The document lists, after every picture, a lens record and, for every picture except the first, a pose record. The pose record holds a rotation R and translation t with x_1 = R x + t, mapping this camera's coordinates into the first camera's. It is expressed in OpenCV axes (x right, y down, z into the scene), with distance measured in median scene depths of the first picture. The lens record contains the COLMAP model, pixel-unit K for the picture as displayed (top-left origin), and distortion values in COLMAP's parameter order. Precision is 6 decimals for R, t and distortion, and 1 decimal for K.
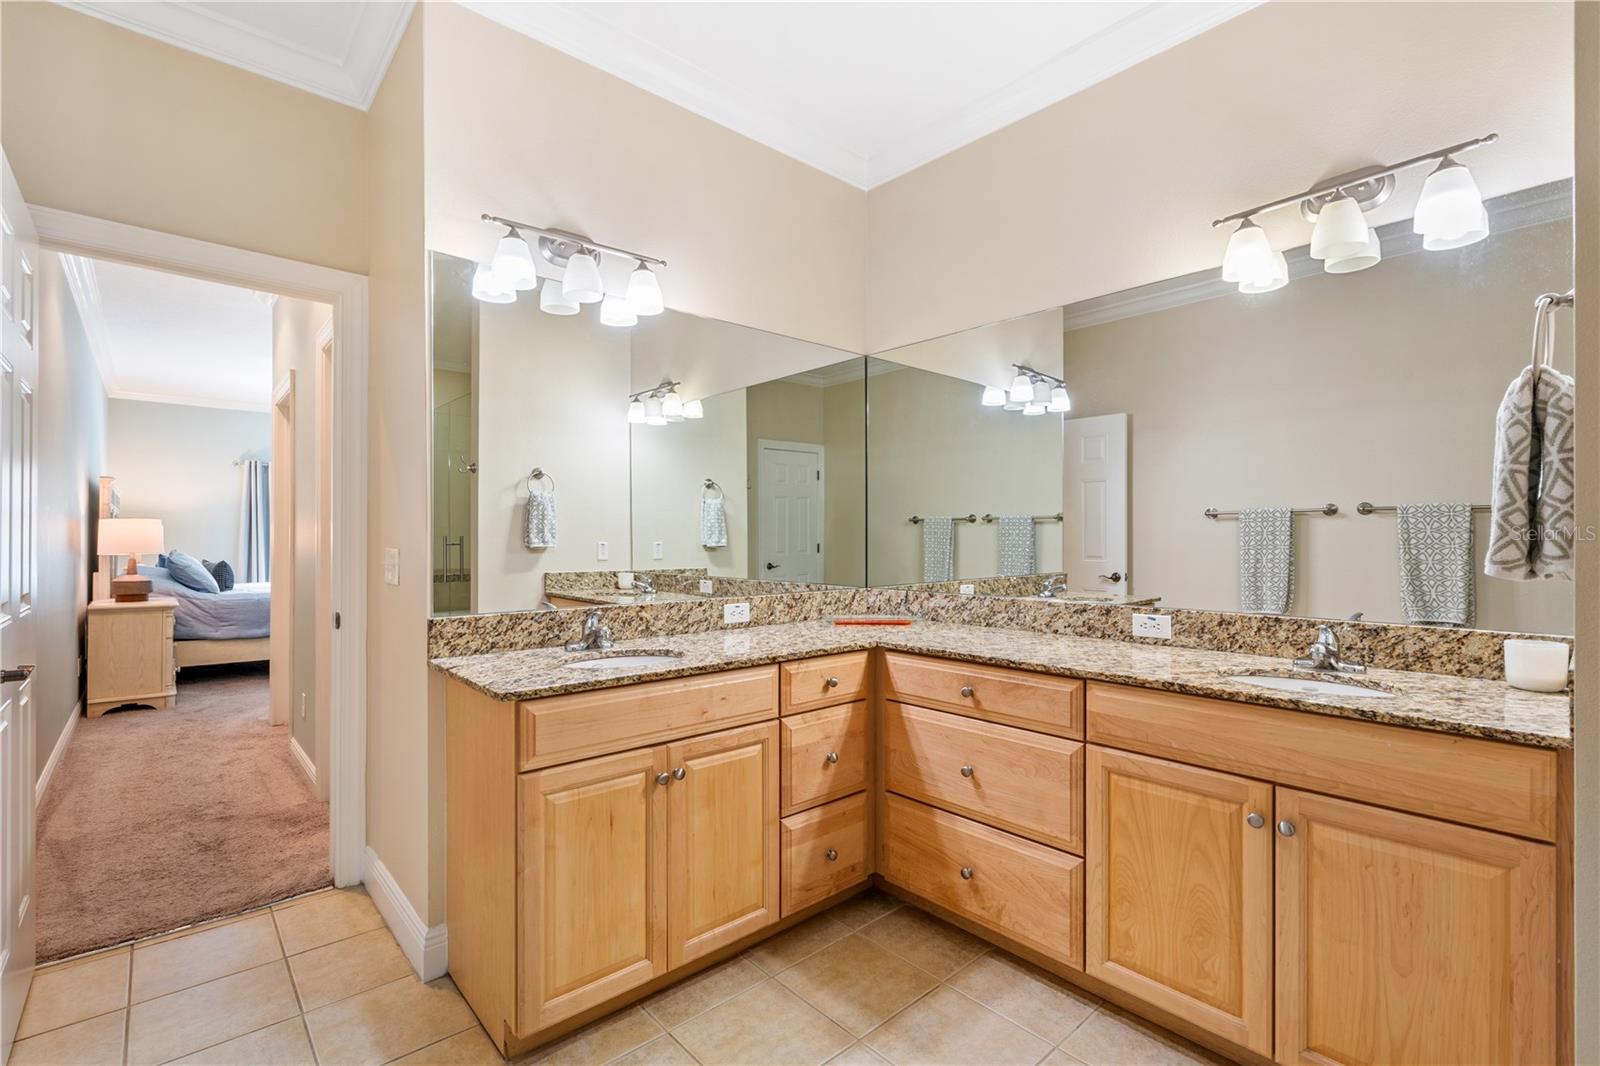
lens RADIAL K [[720.7, 0, 796.5], [0, 720.7, 538.0], [0, 0, 1]] dist [-0.004484, 0.000944]
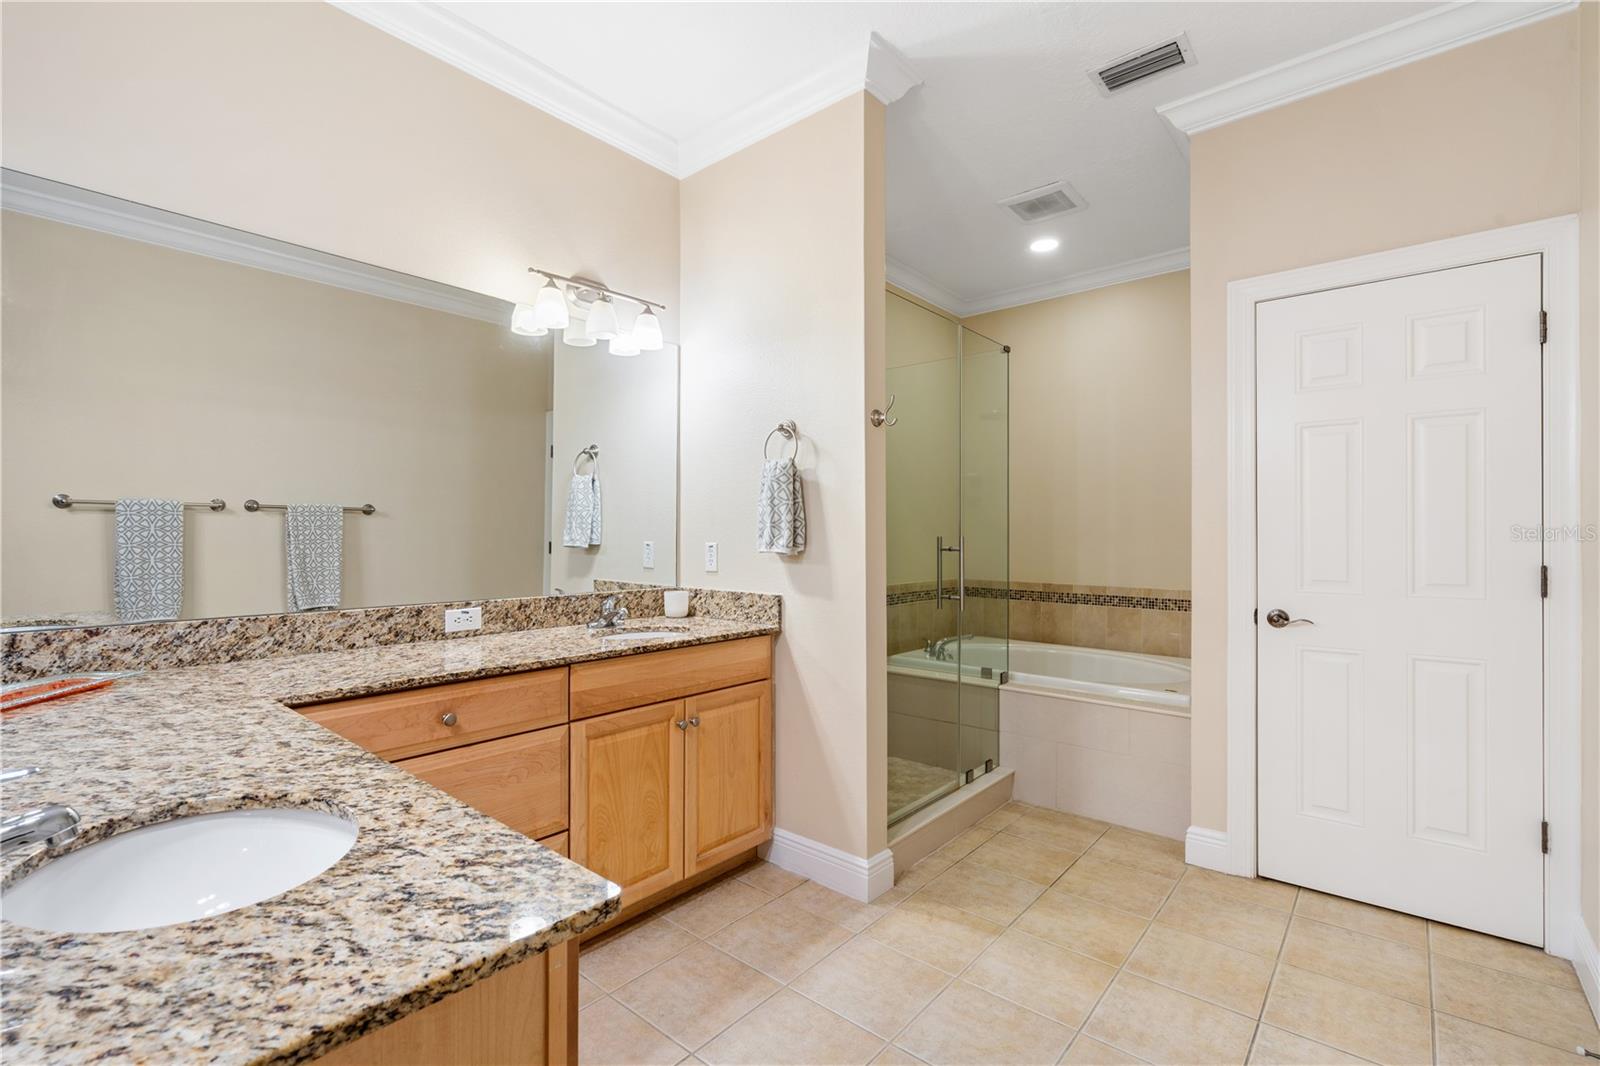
lens RADIAL K [[720.7, 0, 795.7], [0, 720.7, 538.0], [0, 0, 1]] dist [-0.004484, 0.000944]
pose [[-0.145657, -0.002892, 0.989331, -0.585746], [-0.002572, 0.999993, 0.002545, 0.001003], [-0.989332, -0.002174, -0.145664, 0.662805]]
